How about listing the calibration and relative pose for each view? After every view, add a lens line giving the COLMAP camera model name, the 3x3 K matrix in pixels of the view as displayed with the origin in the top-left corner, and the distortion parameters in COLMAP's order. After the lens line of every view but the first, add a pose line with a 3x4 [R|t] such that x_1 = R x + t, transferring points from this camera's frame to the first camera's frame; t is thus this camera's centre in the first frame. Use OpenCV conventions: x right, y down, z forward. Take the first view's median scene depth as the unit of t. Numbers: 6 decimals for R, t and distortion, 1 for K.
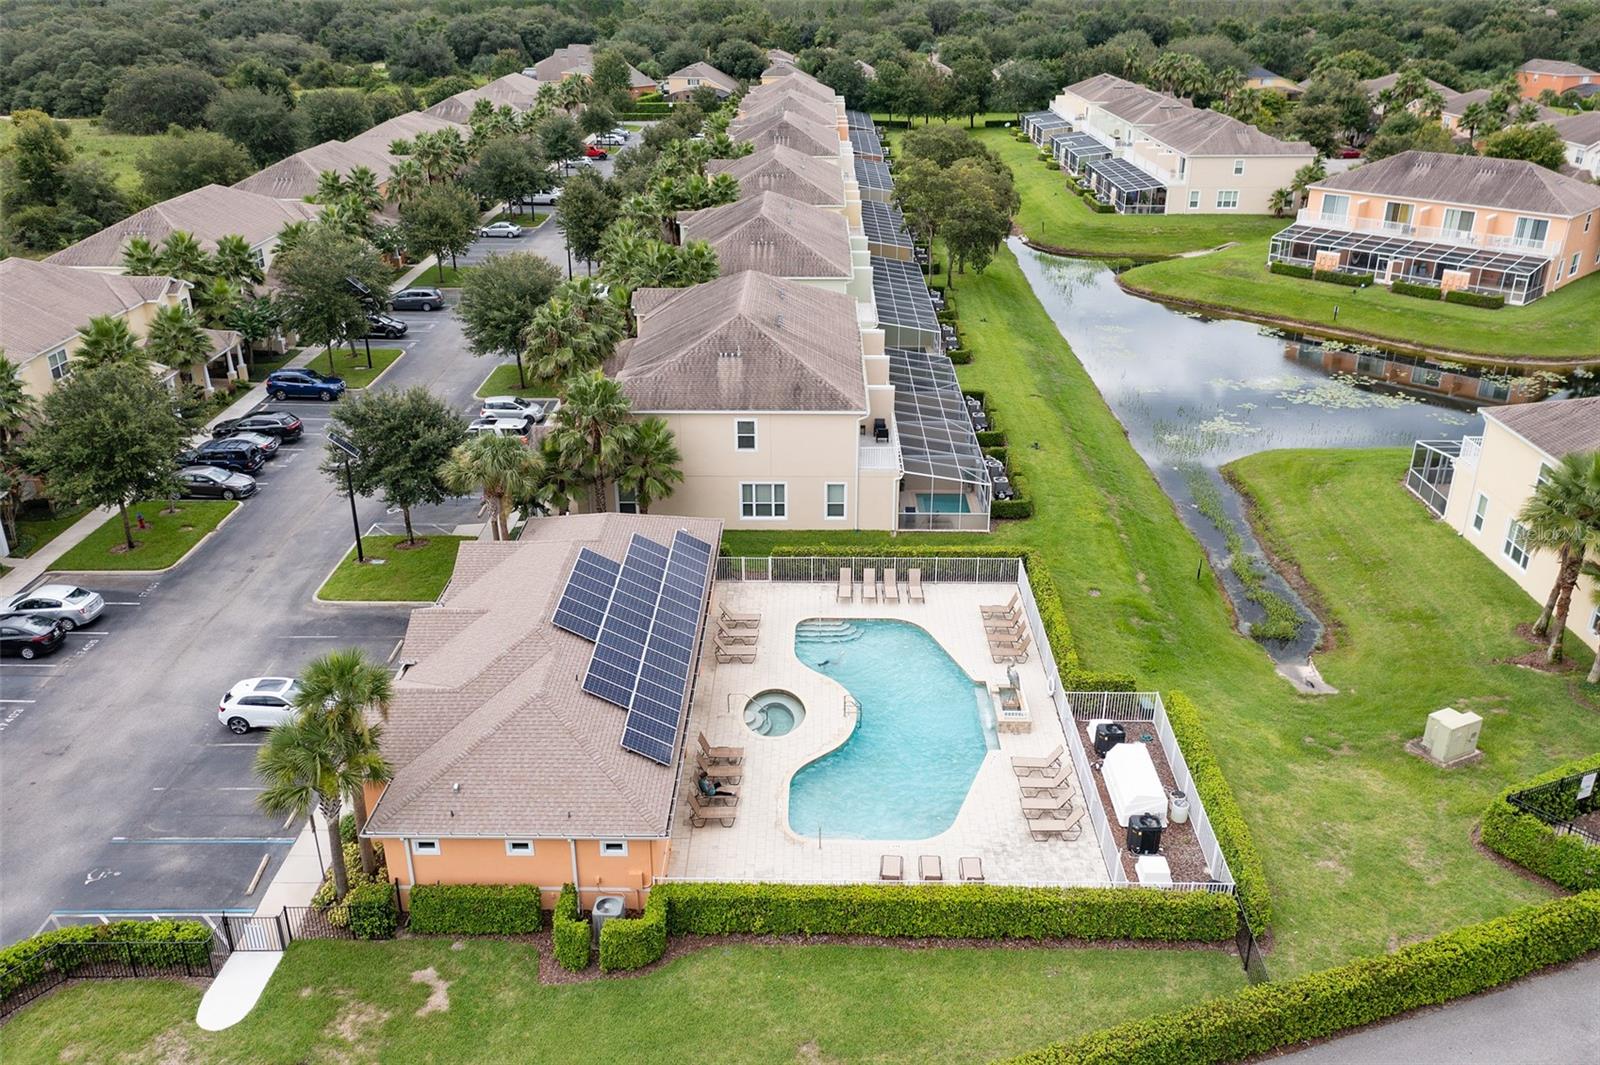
lens RADIAL K [[1275.7, 0, 800.0], [0, 1275.7, 532.5], [0, 0, 1]] dist [-0.000643, 0.012987]
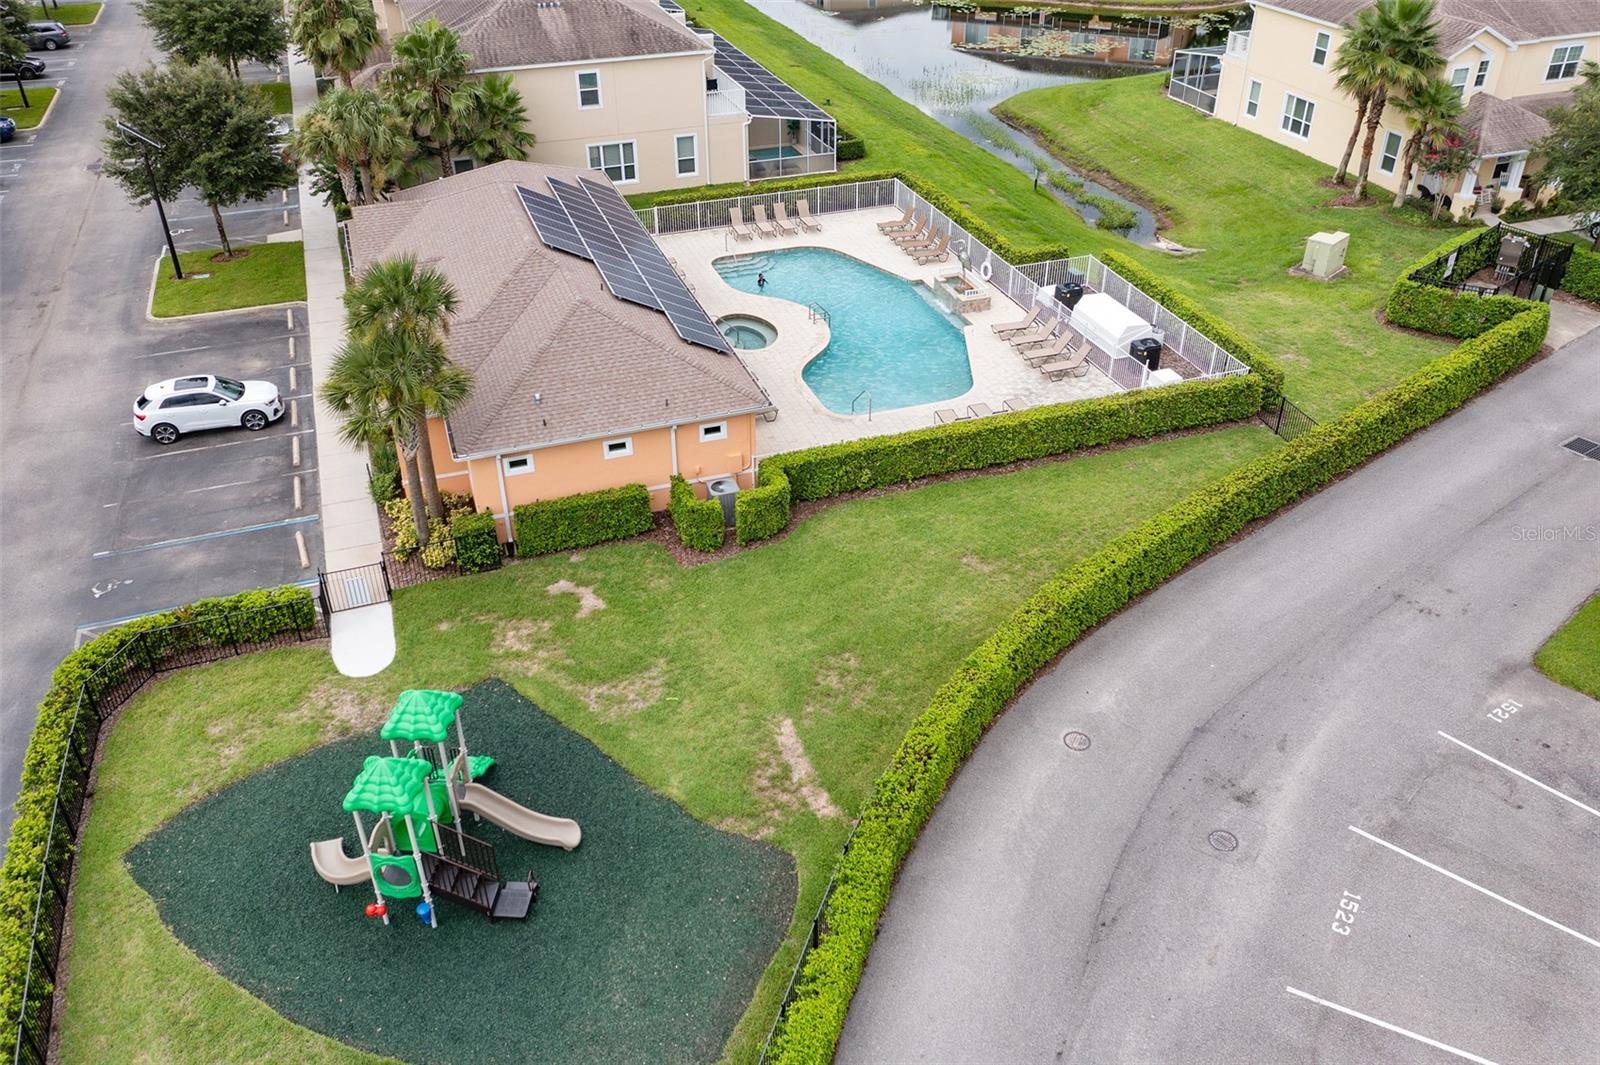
lens RADIAL K [[1262.5, 0, 800.0], [0, 1262.5, 532.5], [0, 0, 1]] dist [0.008056, -0.004521]
pose [[0.937582, -0.193271, 0.289113, -0.242836], [0.145368, 0.973041, 0.179054, 0.102668], [-0.315924, -0.125850, 0.940401, 0.040880]]
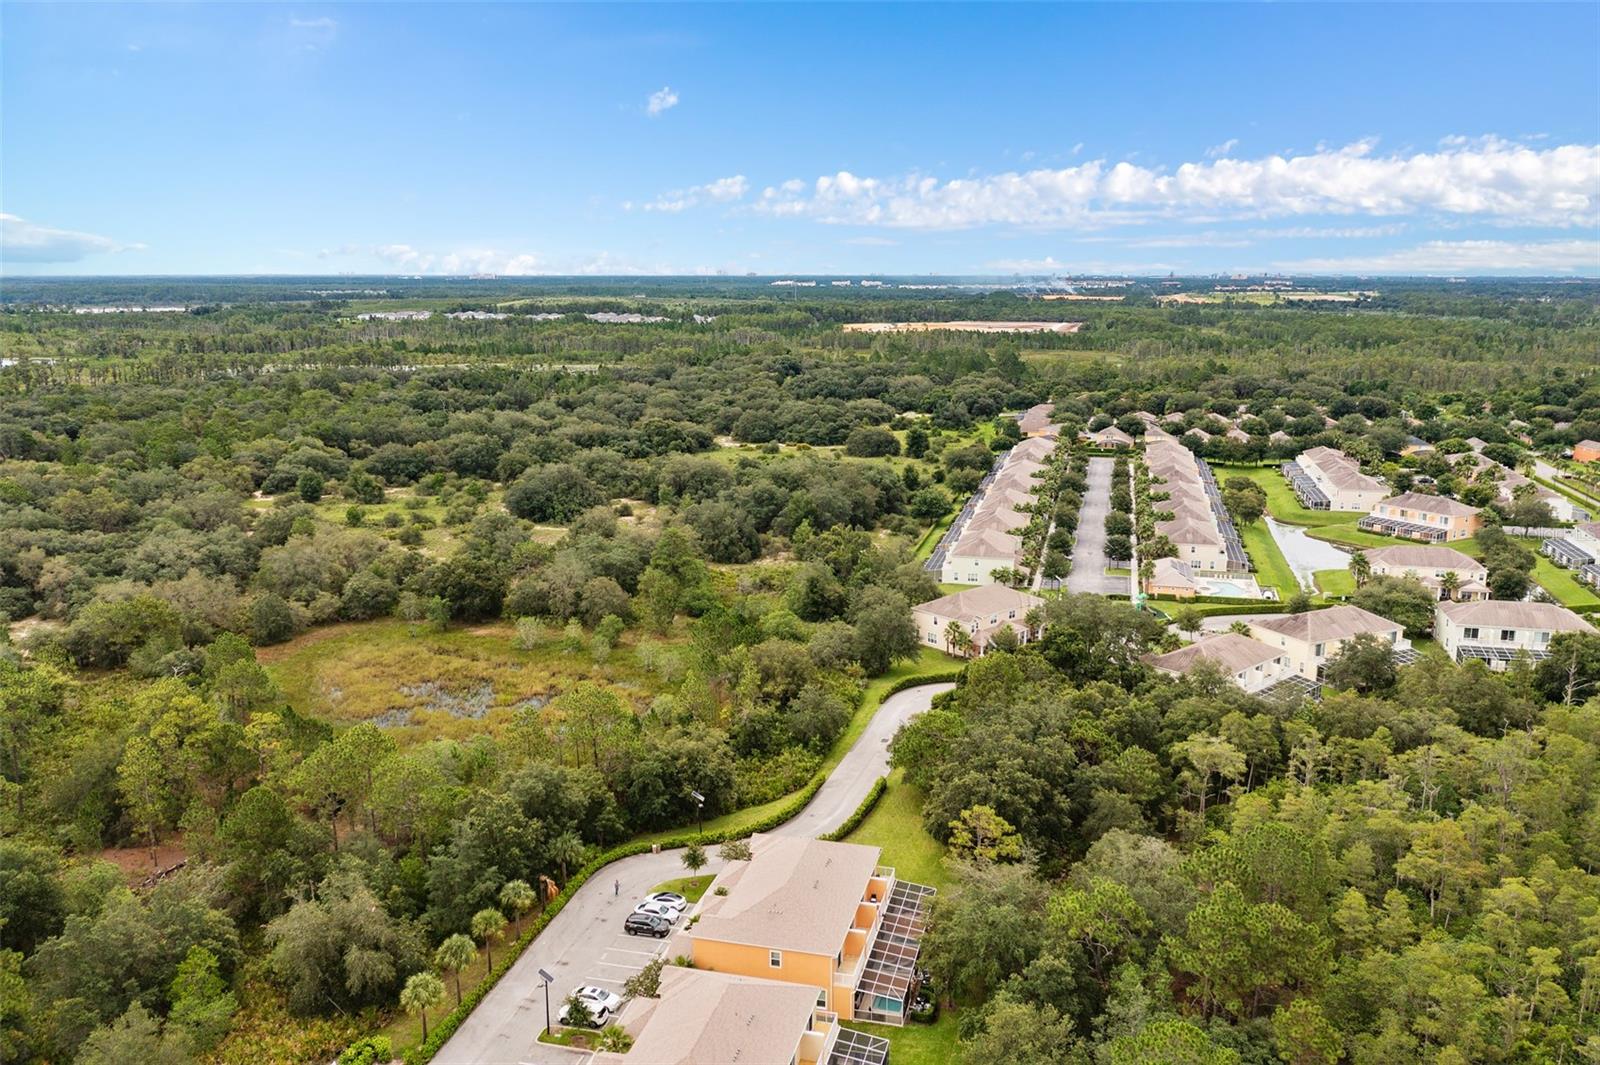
lens RADIAL K [[1262.5, 0, 800.0], [0, 1262.5, 532.5], [0, 0, 1]] dist [0.008056, -0.004521]
pose [[0.972981, 0.049520, -0.225514, -0.431393], [-0.096905, 0.974122, -0.204195, 1.015119], [0.209566, 0.220531, 0.952601, -3.995991]]
